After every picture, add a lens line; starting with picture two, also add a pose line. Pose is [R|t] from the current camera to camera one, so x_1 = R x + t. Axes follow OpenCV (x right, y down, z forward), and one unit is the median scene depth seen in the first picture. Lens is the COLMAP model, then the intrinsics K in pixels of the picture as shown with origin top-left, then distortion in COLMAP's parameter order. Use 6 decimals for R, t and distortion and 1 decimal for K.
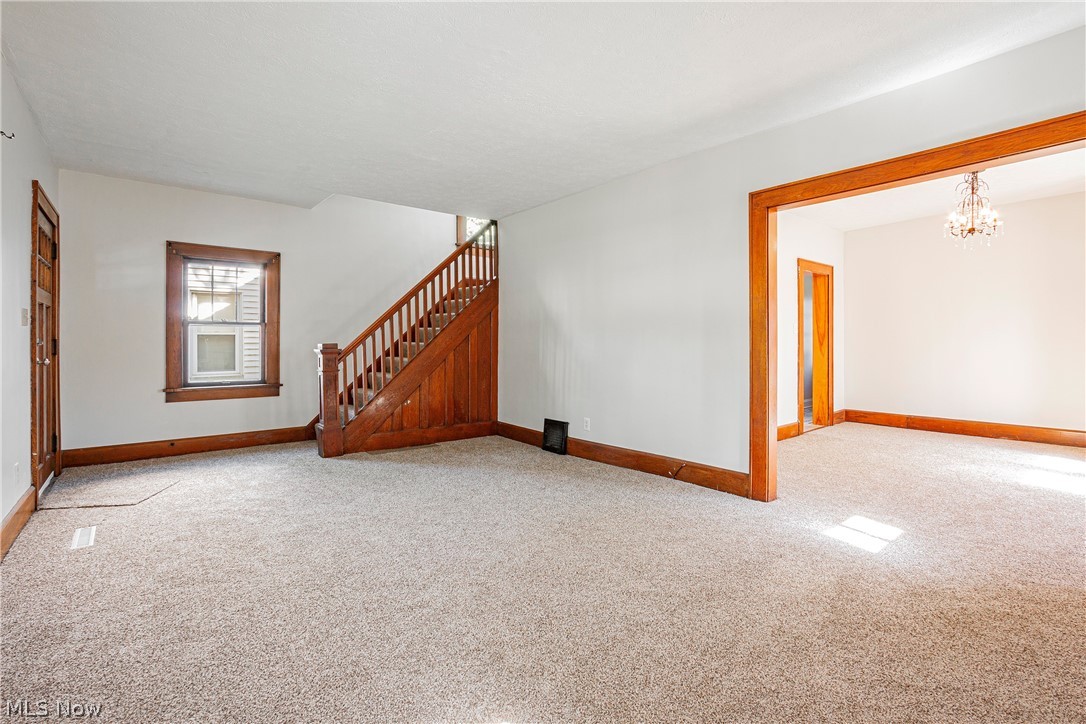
lens RADIAL K [[500.5, 0, 555.1], [0, 500.5, 337.7], [0, 0, 1]] dist [-0.011544, 0.000346]
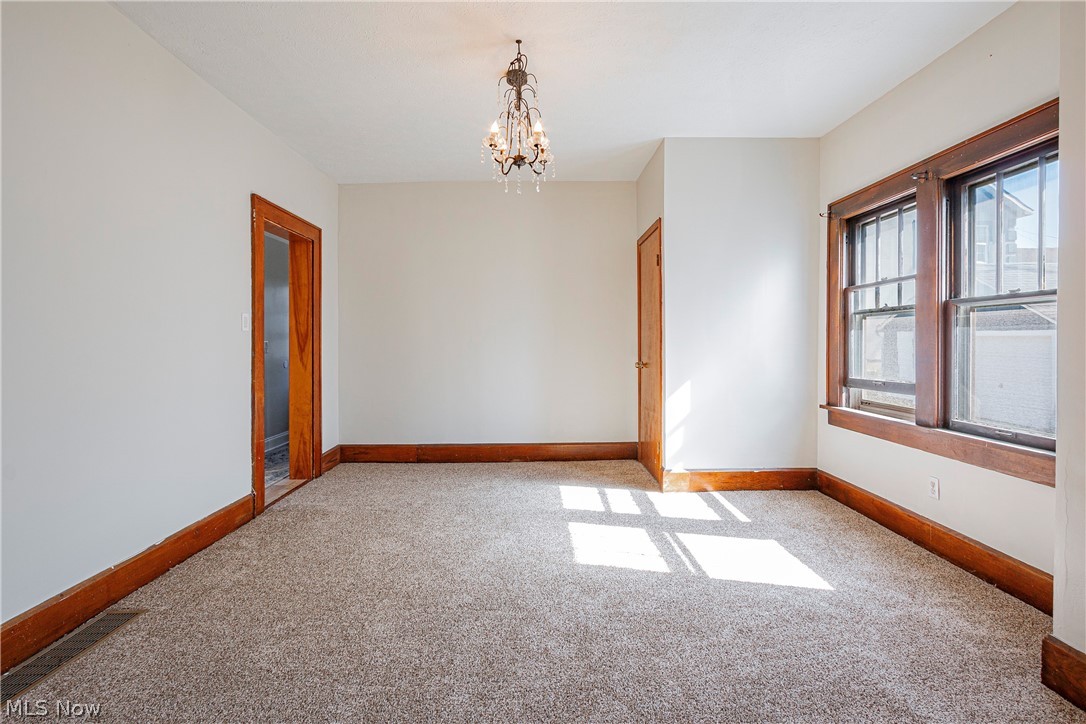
lens RADIAL K [[500.5, 0, 544.8], [0, 500.5, 351.4], [0, 0, 1]] dist [-0.011544, 0.000346]
pose [[0.631826, -0.005458, 0.775091, 0.238775], [-0.003204, 0.999948, 0.009653, 0.007577], [-0.775104, -0.008583, 0.631775, 0.364963]]
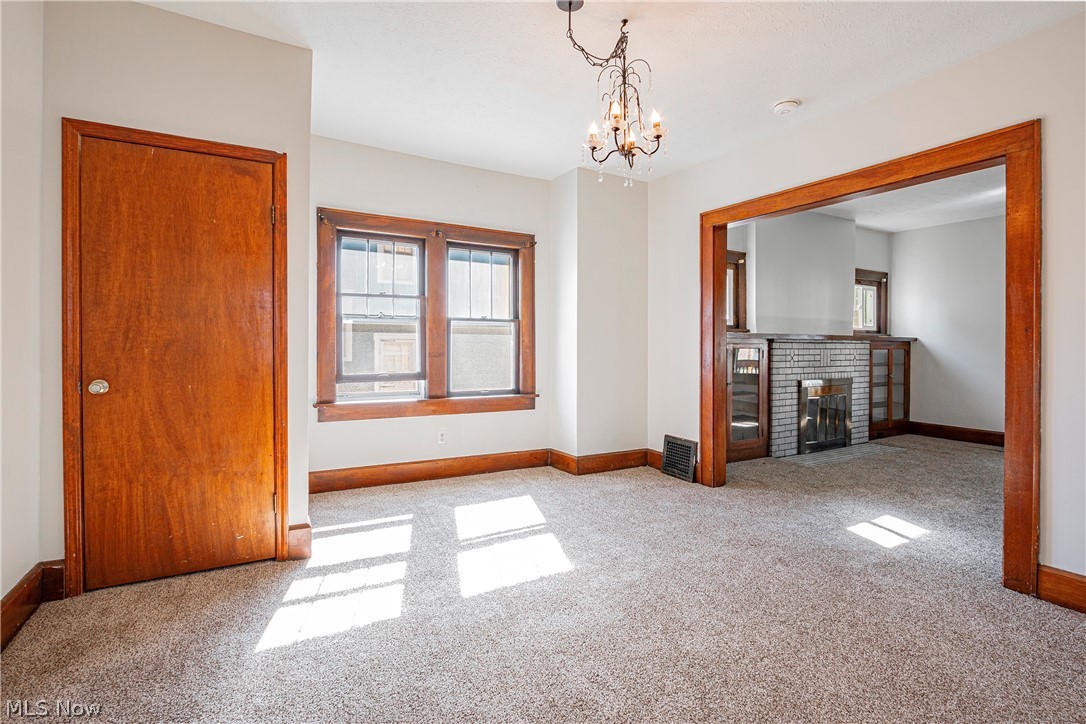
lens RADIAL K [[500.5, 0, 541.4], [0, 500.5, 351.9], [0, 0, 1]] dist [-0.011544, 0.000346]
pose [[-0.982651, -0.001517, 0.185456, 0.680787], [0.000902, 0.999916, 0.012962, 0.004374], [-0.185460, 0.012904, -0.982567, 1.350675]]
